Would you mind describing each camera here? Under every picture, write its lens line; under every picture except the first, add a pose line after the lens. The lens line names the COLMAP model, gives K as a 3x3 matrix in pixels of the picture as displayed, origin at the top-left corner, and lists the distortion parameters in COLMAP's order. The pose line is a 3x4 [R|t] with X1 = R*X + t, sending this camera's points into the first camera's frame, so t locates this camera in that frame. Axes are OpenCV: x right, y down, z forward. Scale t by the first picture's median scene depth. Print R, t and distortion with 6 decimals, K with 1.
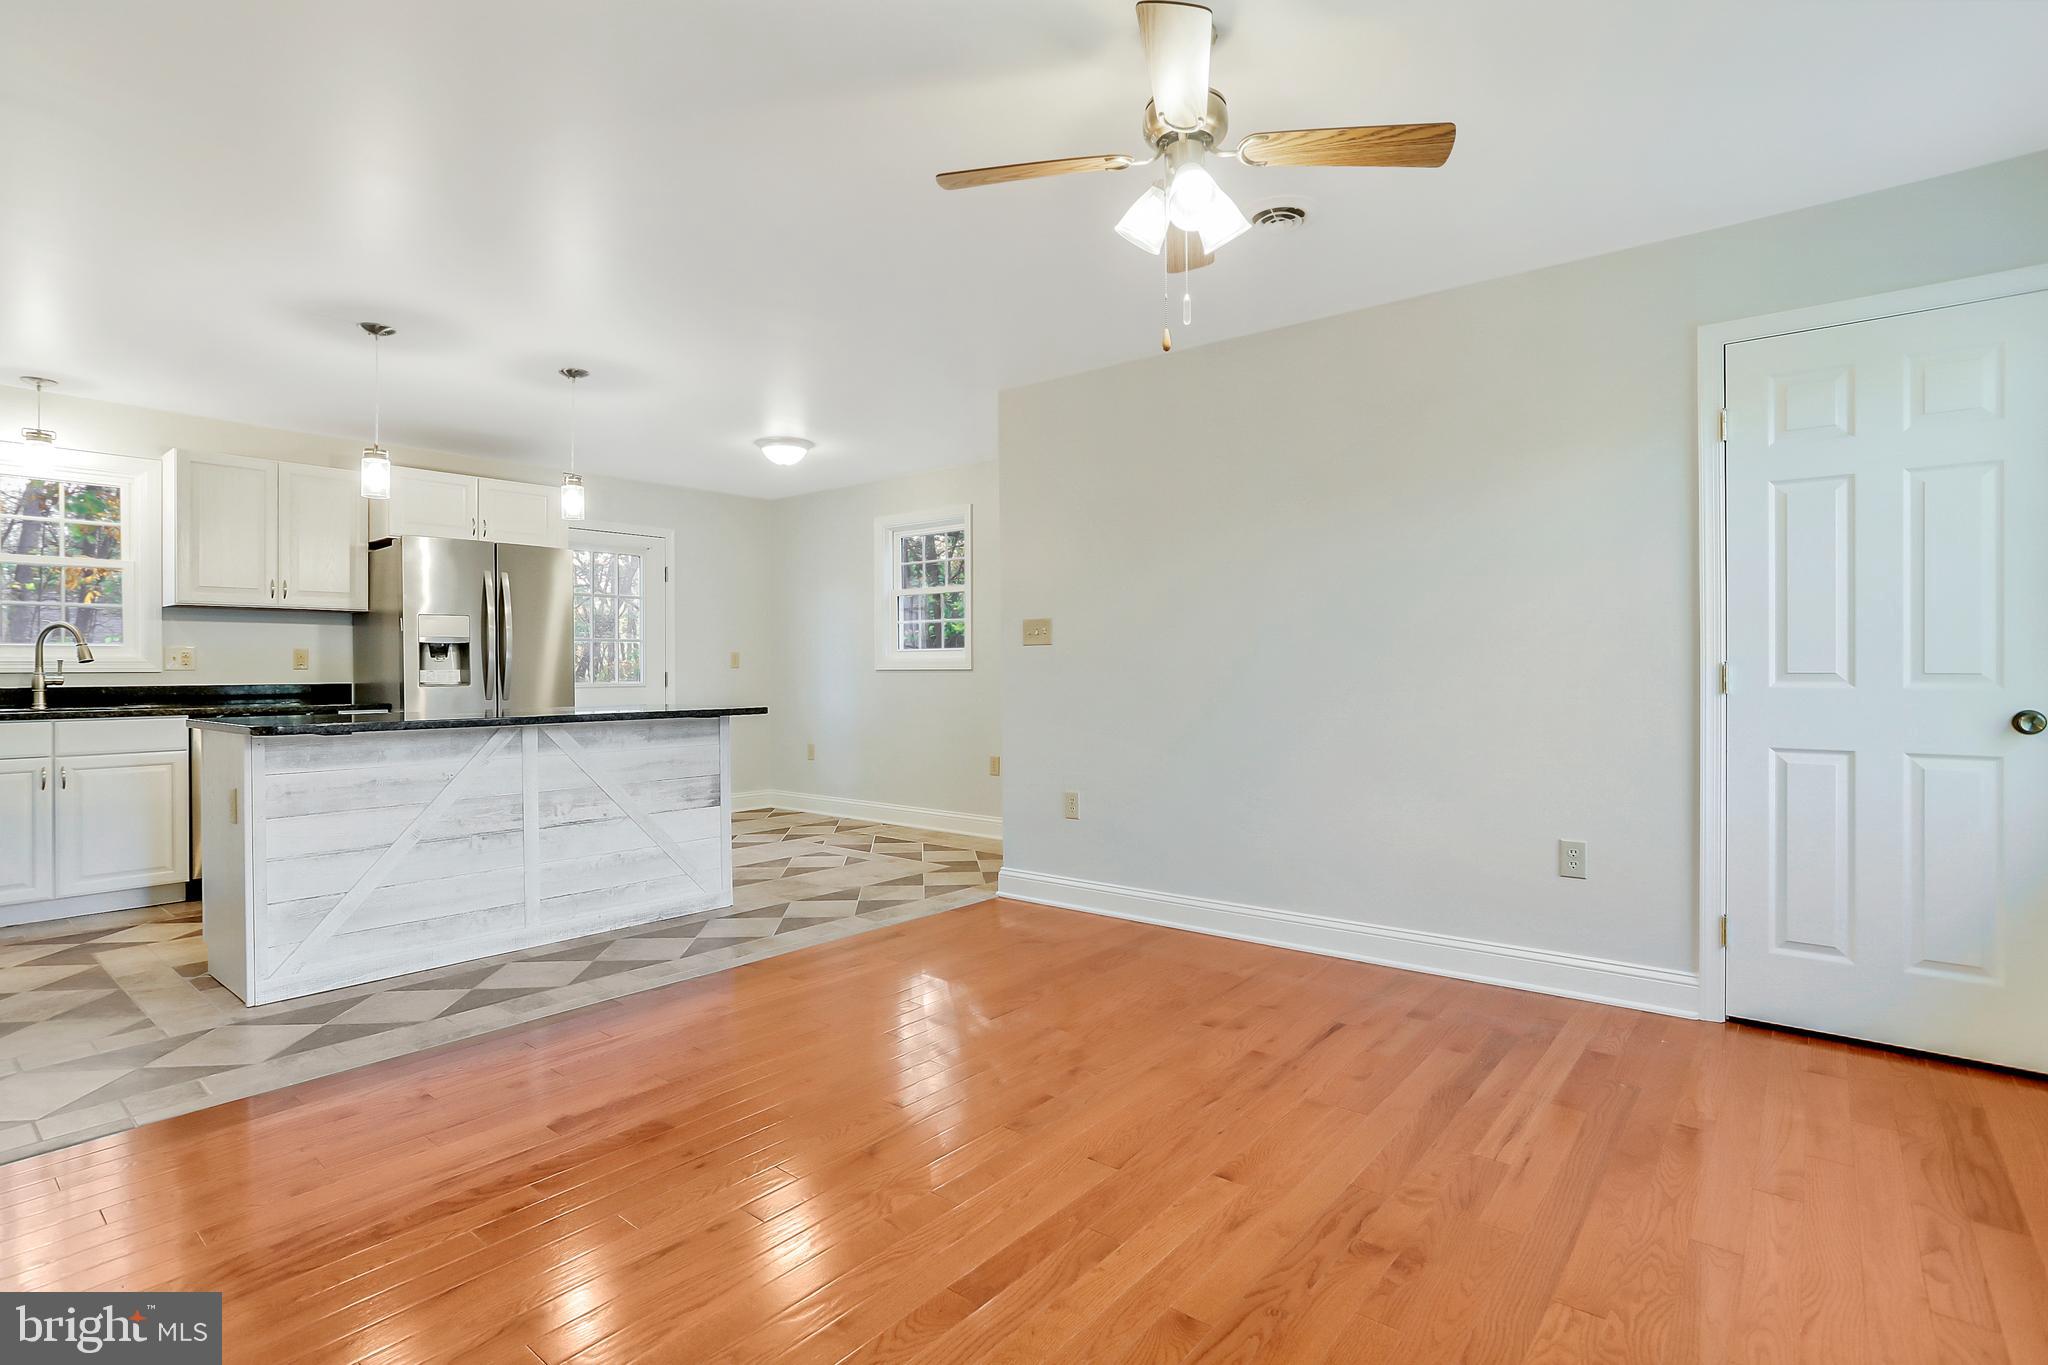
lens RADIAL K [[1004.7, 0, 1004.5], [0, 1004.7, 666.3], [0, 0, 1]] dist [-0.046848, 0.023826]
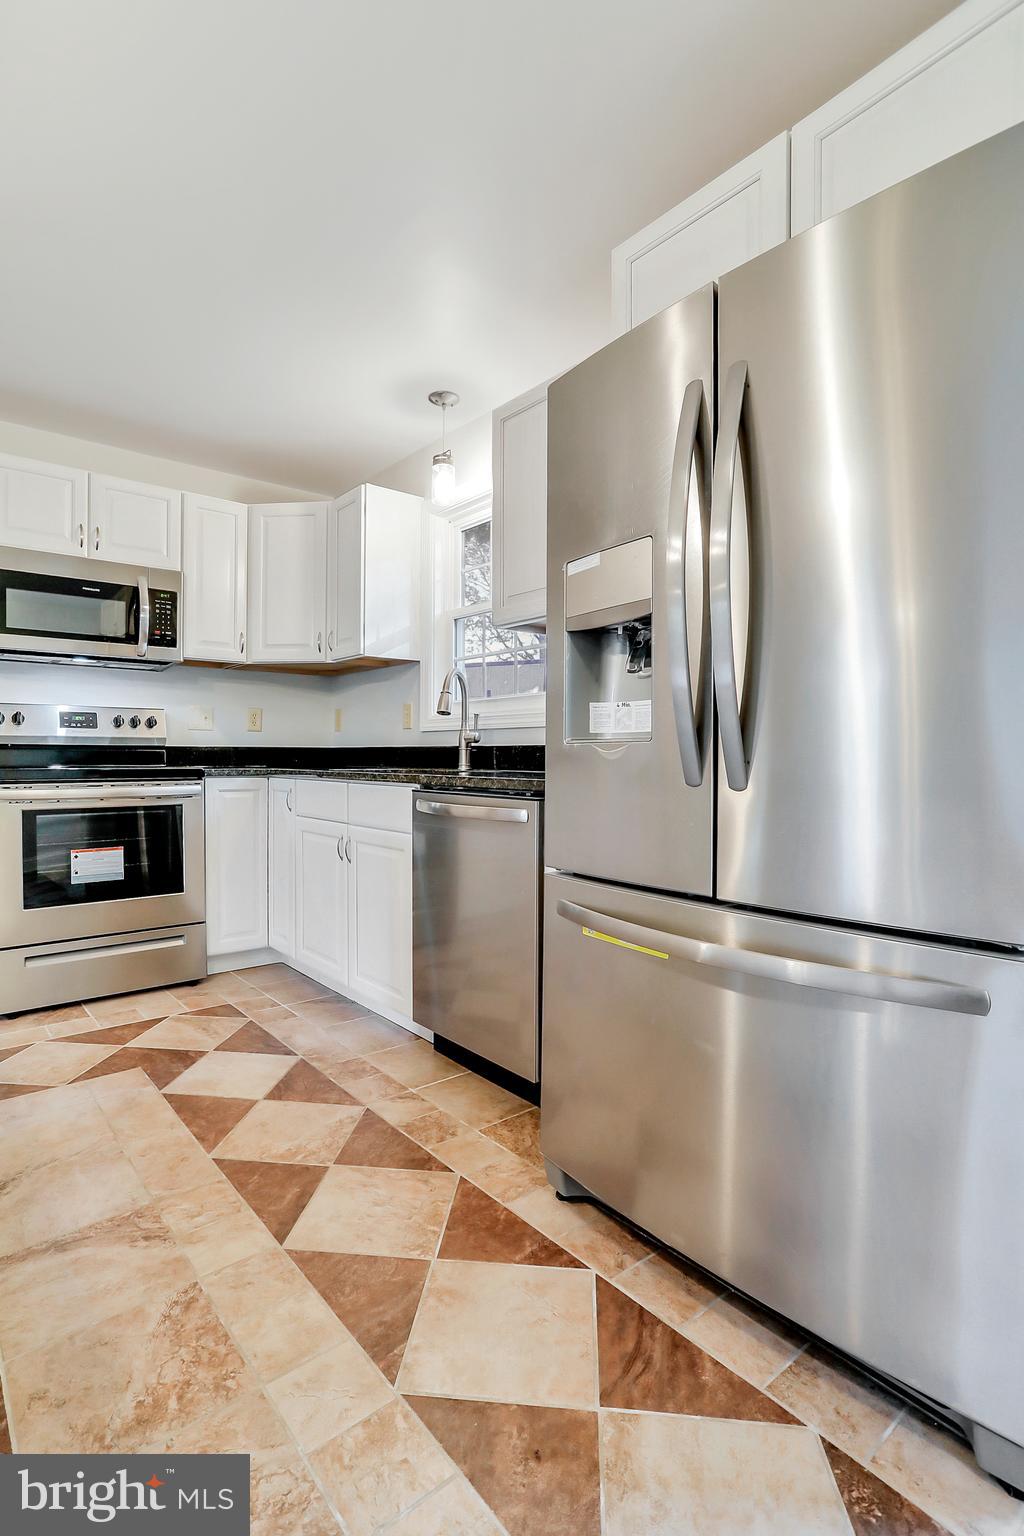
lens RADIAL K [[753.5, 0, 510.2], [0, 753.5, 756.7], [0, 0, 1]] dist [-0.046848, 0.023826]
pose [[-0.181707, 0.009558, -0.983306, -0.328285], [0.003513, 0.999953, 0.009070, 0.026187], [0.983346, -0.001806, -0.181732, 1.200201]]
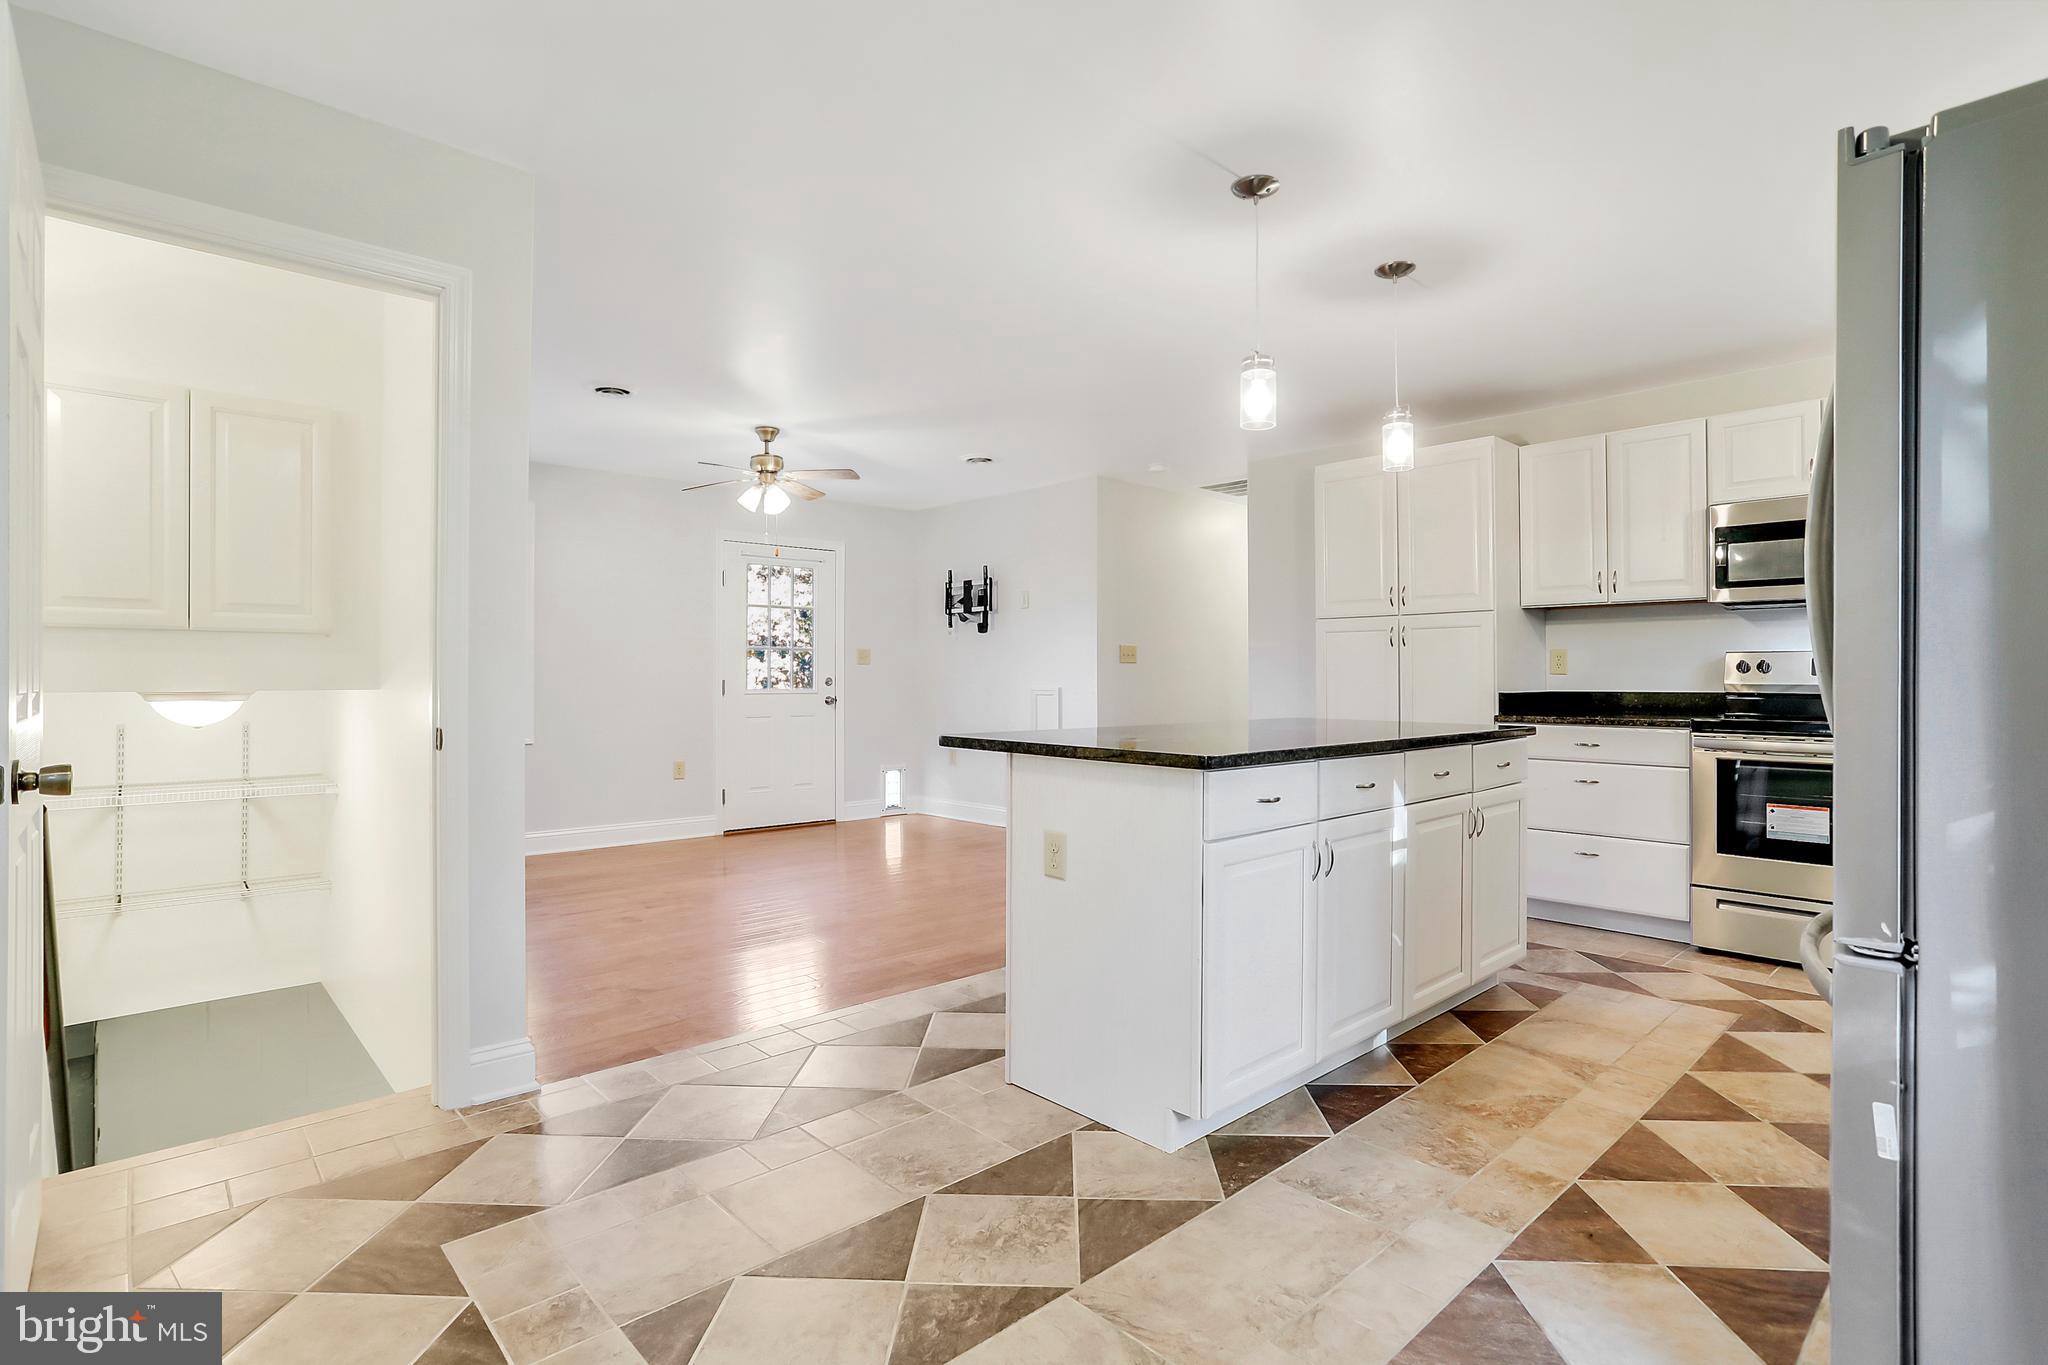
lens RADIAL K [[1004.7, 0, 998.8], [0, 1004.7, 664.6], [0, 0, 1]] dist [-0.046848, 0.023826]
pose [[-0.989575, 0.005838, 0.143897, -0.363783], [0.003512, 0.999859, -0.016415, 0.005268], [-0.143972, -0.015738, -0.989457, 1.631605]]
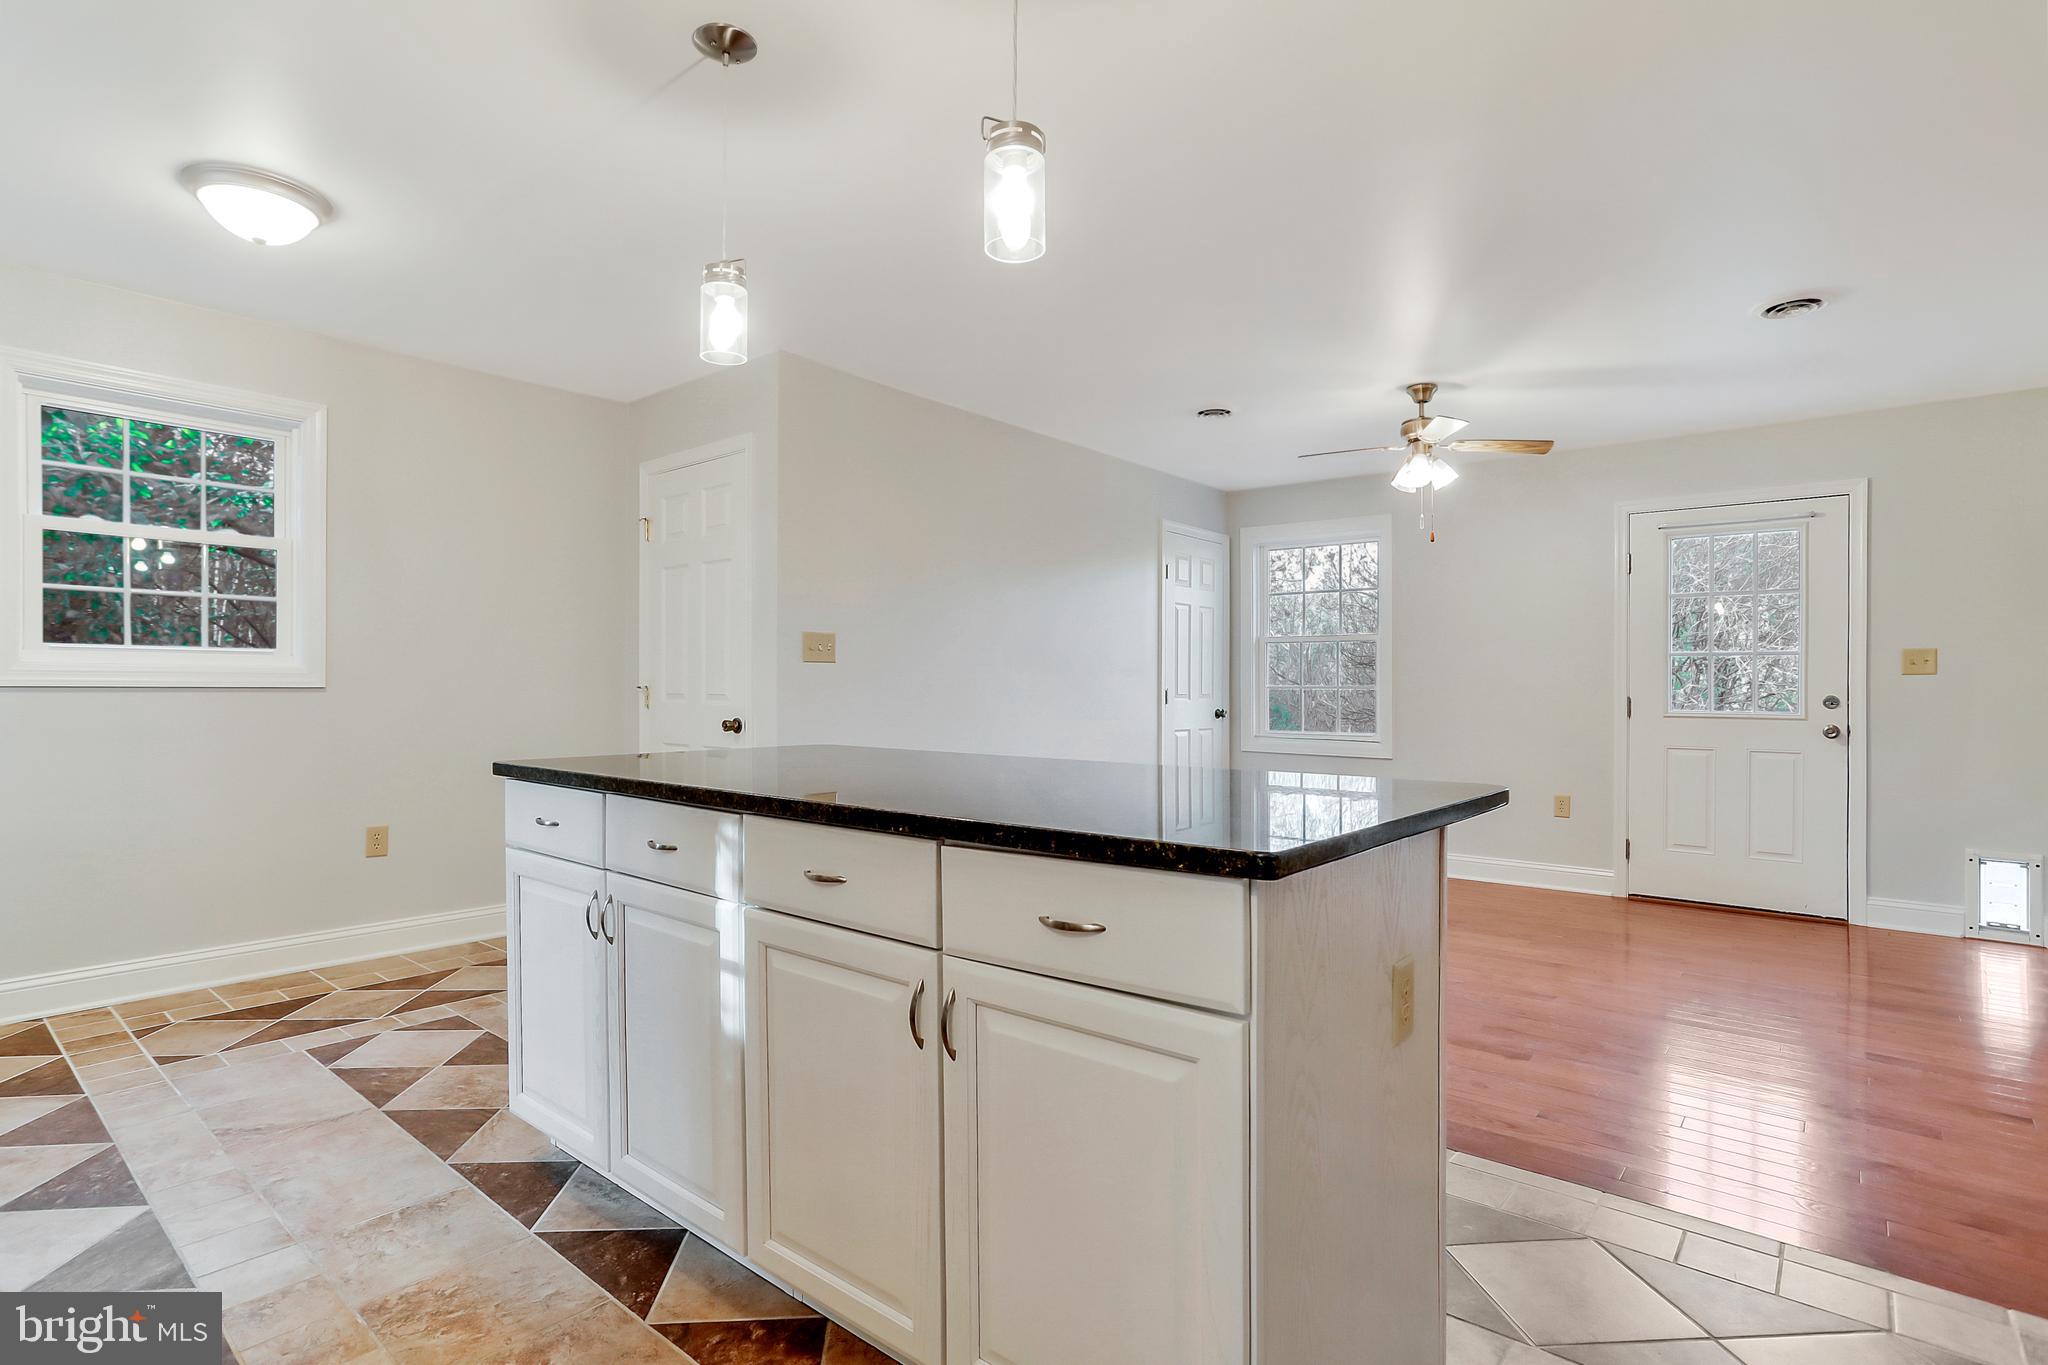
lens RADIAL K [[1004.7, 0, 1035.5], [0, 1004.7, 717.4], [0, 0, 1]] dist [-0.046848, 0.023826]
pose [[-0.003173, -0.021553, 0.999763, -0.897370], [-0.009508, 0.999723, 0.021522, 0.006645], [-0.999950, -0.009438, -0.003377, 0.859776]]
